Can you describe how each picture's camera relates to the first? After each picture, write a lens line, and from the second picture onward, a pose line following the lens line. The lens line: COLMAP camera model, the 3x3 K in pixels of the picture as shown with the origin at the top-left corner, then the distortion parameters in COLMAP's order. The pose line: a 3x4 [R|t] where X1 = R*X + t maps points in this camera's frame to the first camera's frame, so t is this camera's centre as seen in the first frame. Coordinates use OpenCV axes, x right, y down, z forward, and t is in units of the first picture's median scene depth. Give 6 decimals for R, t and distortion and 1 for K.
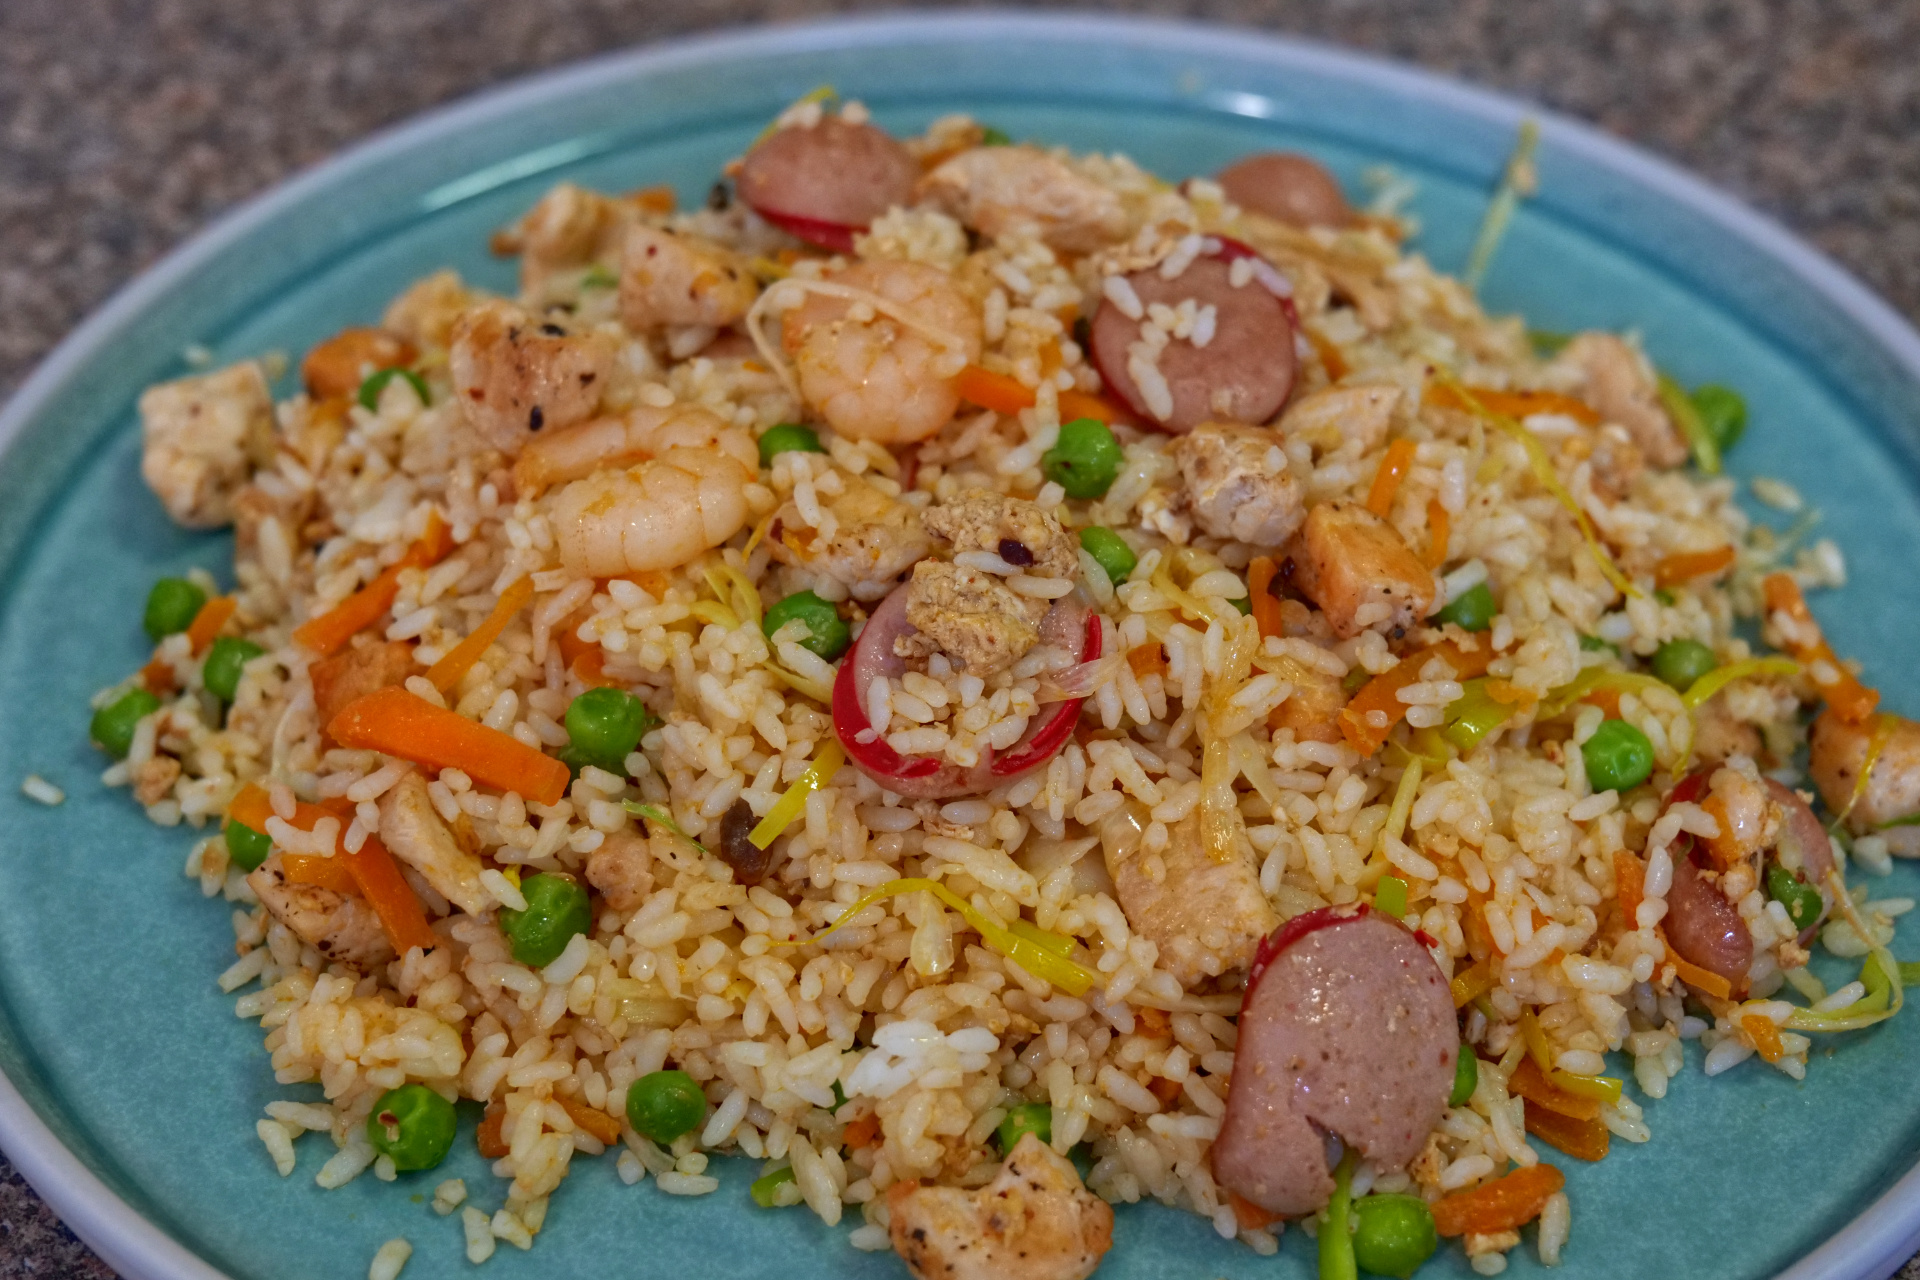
lens RADIAL K [[3331.6, 0, 953.6], [0, 3331.6, 630.9], [0, 0, 1]] dist [-0.099572, 0.000000]
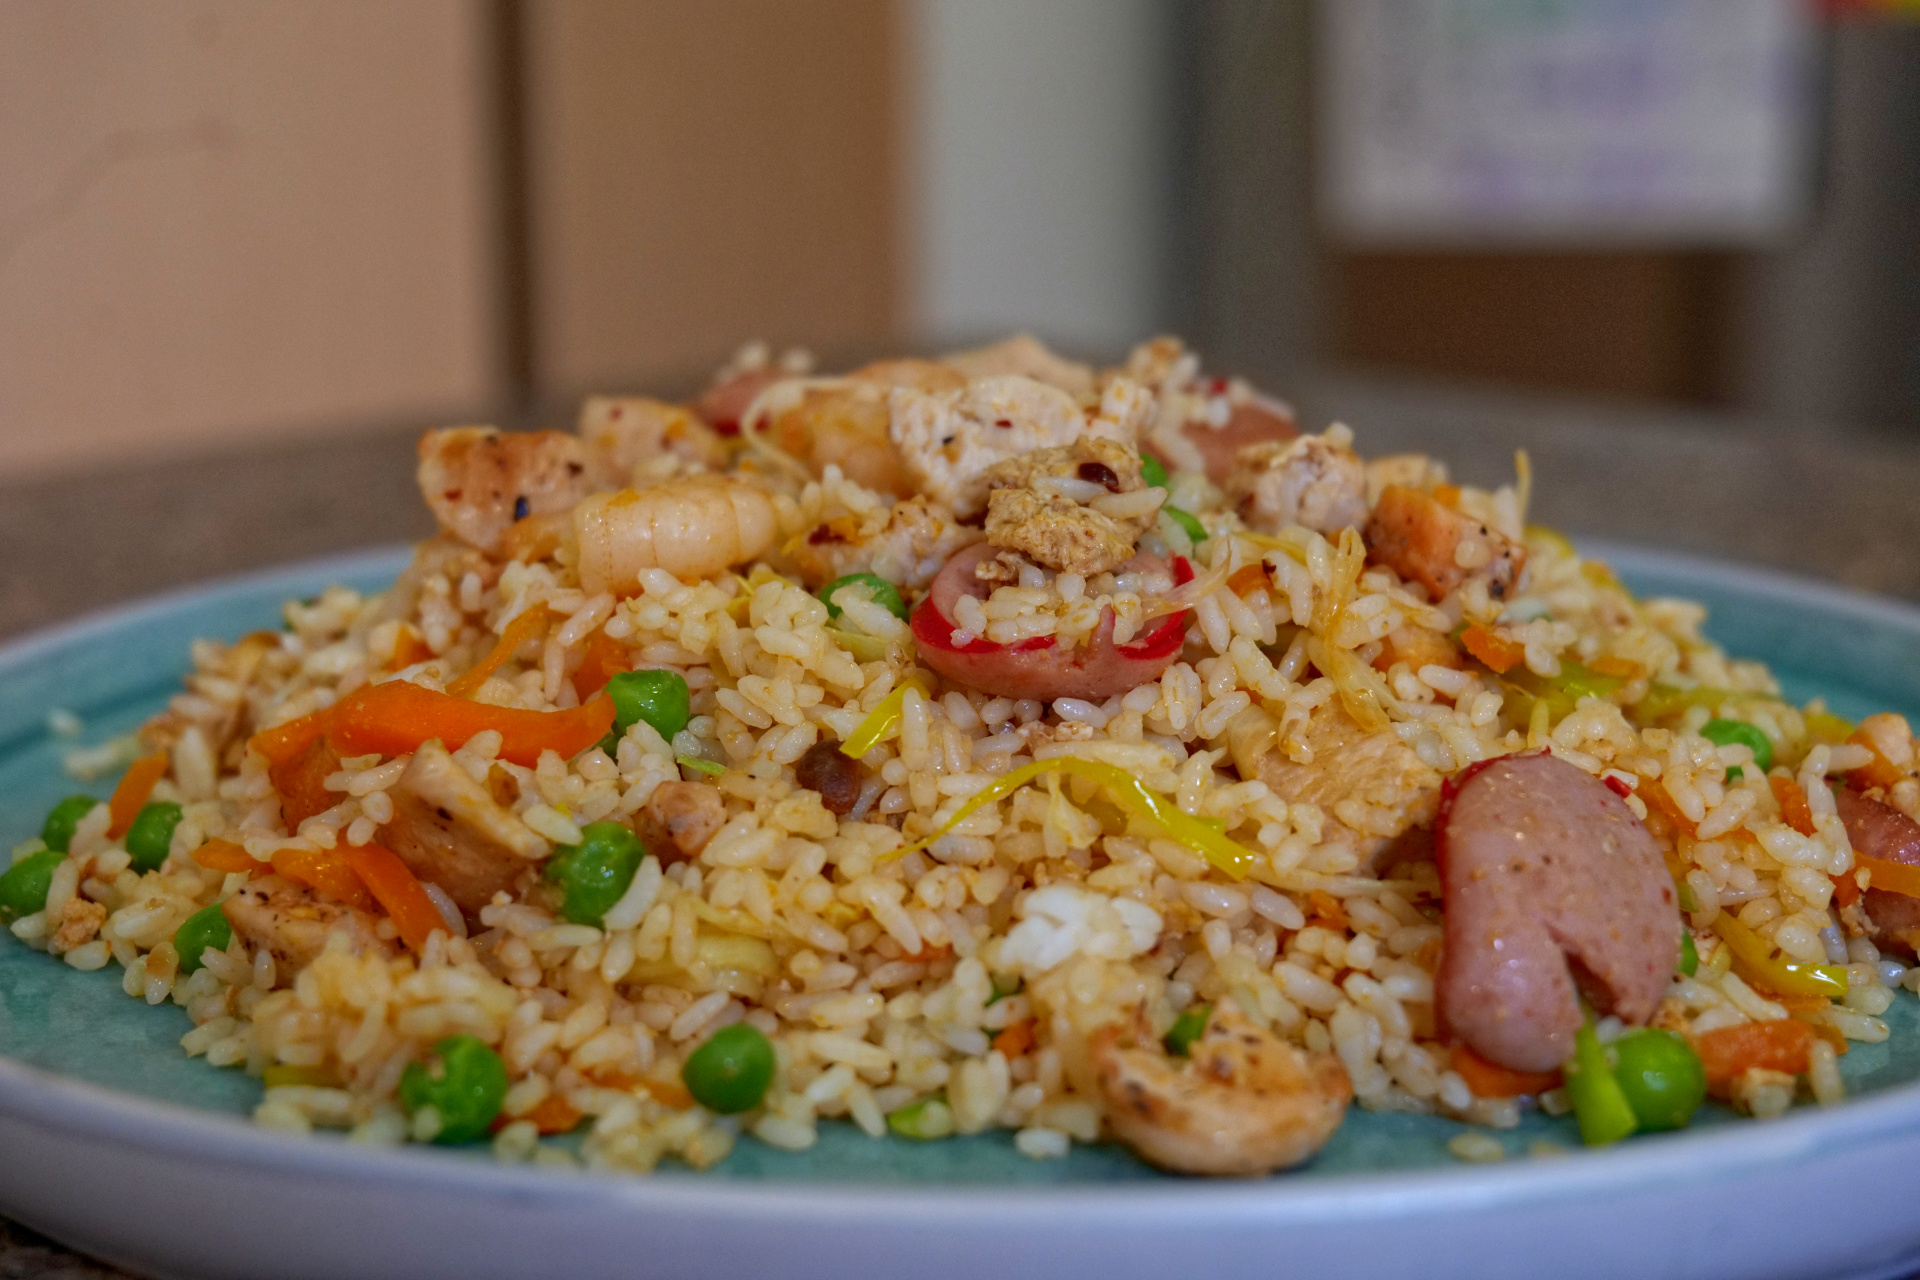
lens RADIAL K [[3331.6, 0, 966.2], [0, 3331.6, 651.6], [0, 0, 1]] dist [-0.099572, 0.000000]
pose [[0.986728, -0.034616, 0.158650, -0.164779], [0.105247, 0.880348, -0.462504, 0.441706], [-0.123658, 0.473063, 0.872307, 0.224190]]
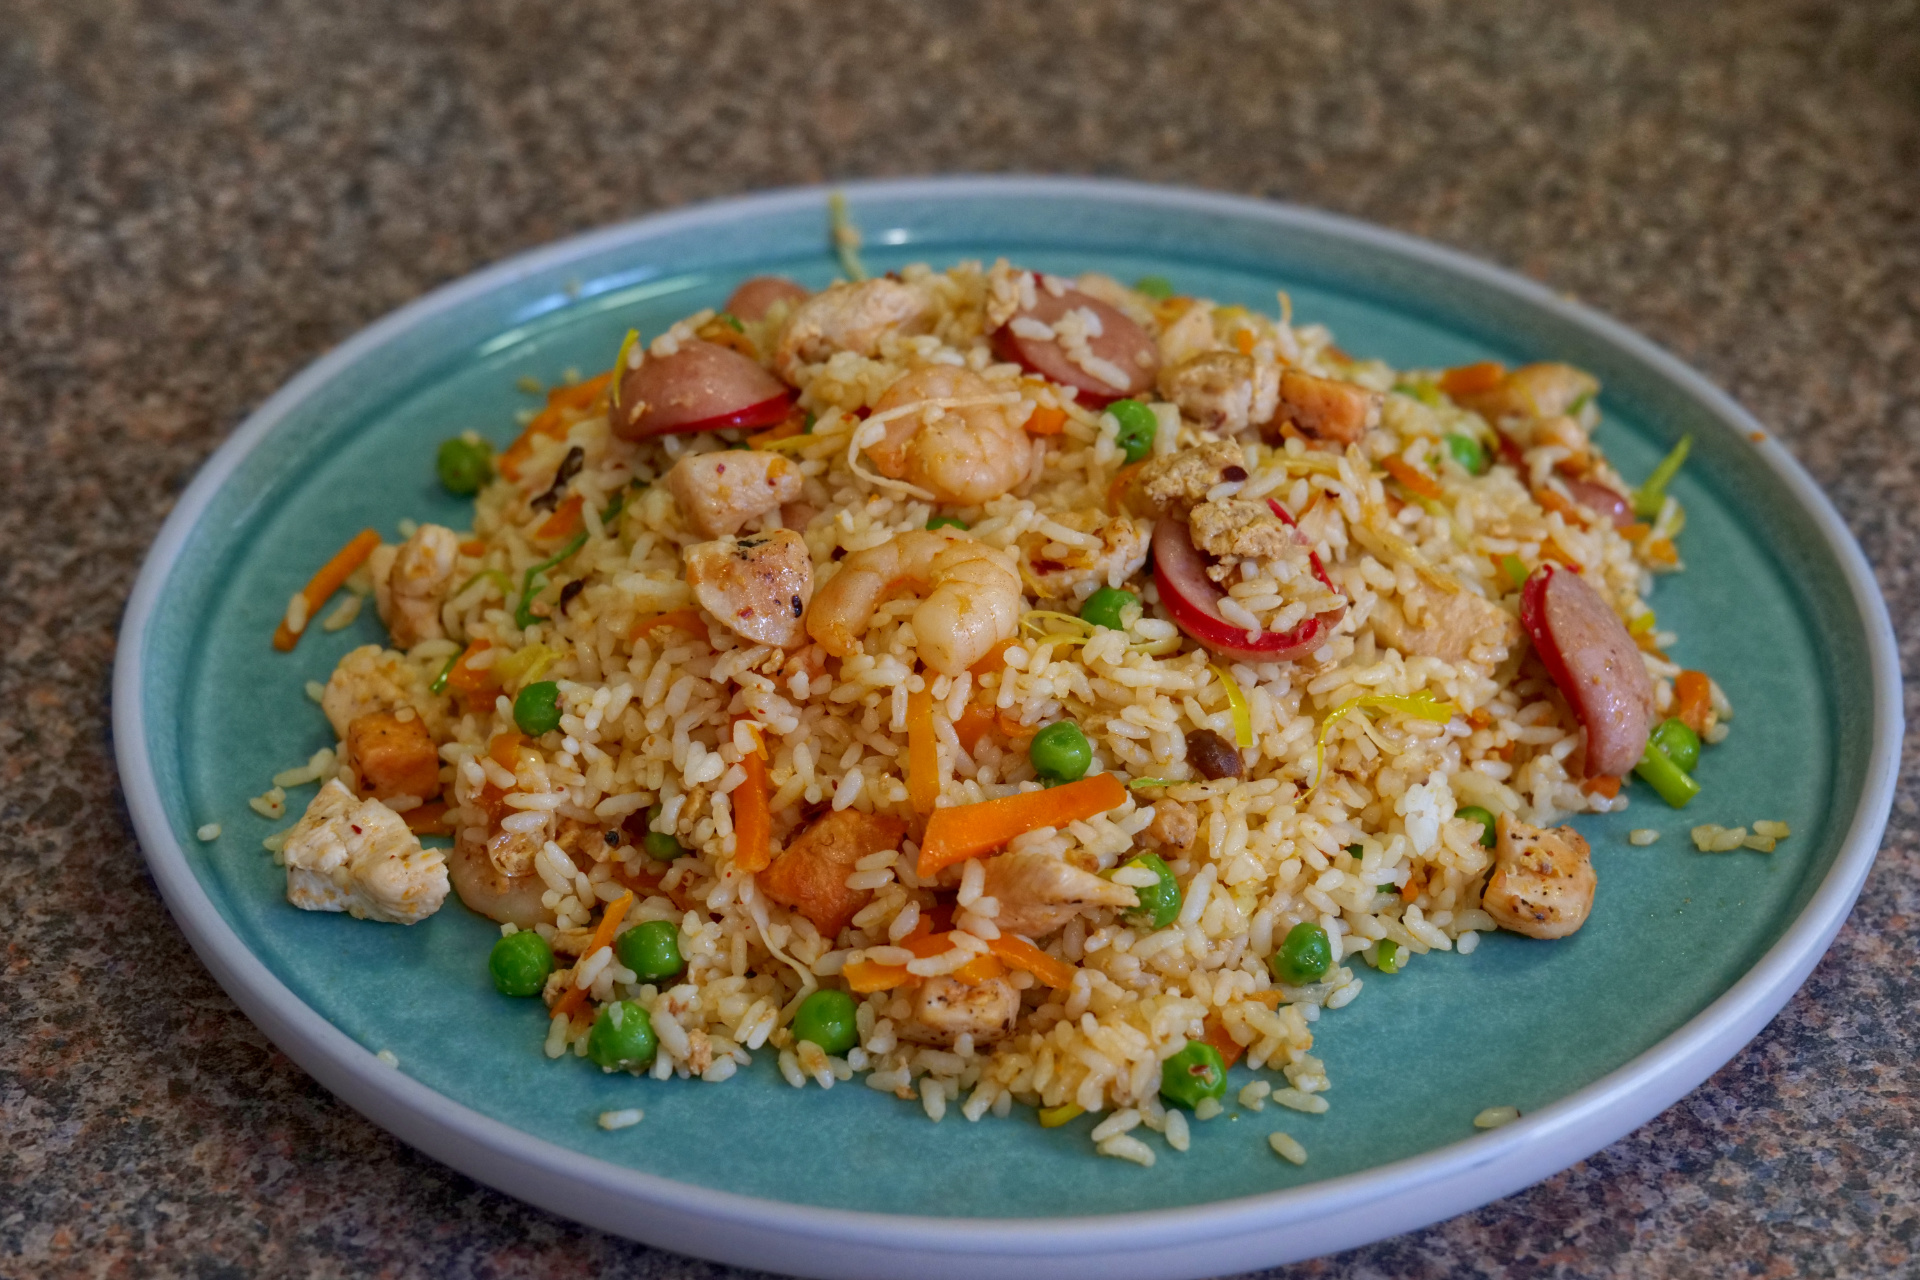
lens RADIAL K [[3331.6, 0, 956.3], [0, 3331.6, 646.9], [0, 0, 1]] dist [-0.099572, 0.000000]
pose [[0.627582, -0.450849, 0.634725, -0.926107], [0.505083, 0.856191, 0.108760, -0.165178], [-0.592480, 0.252333, 0.765046, 0.065632]]
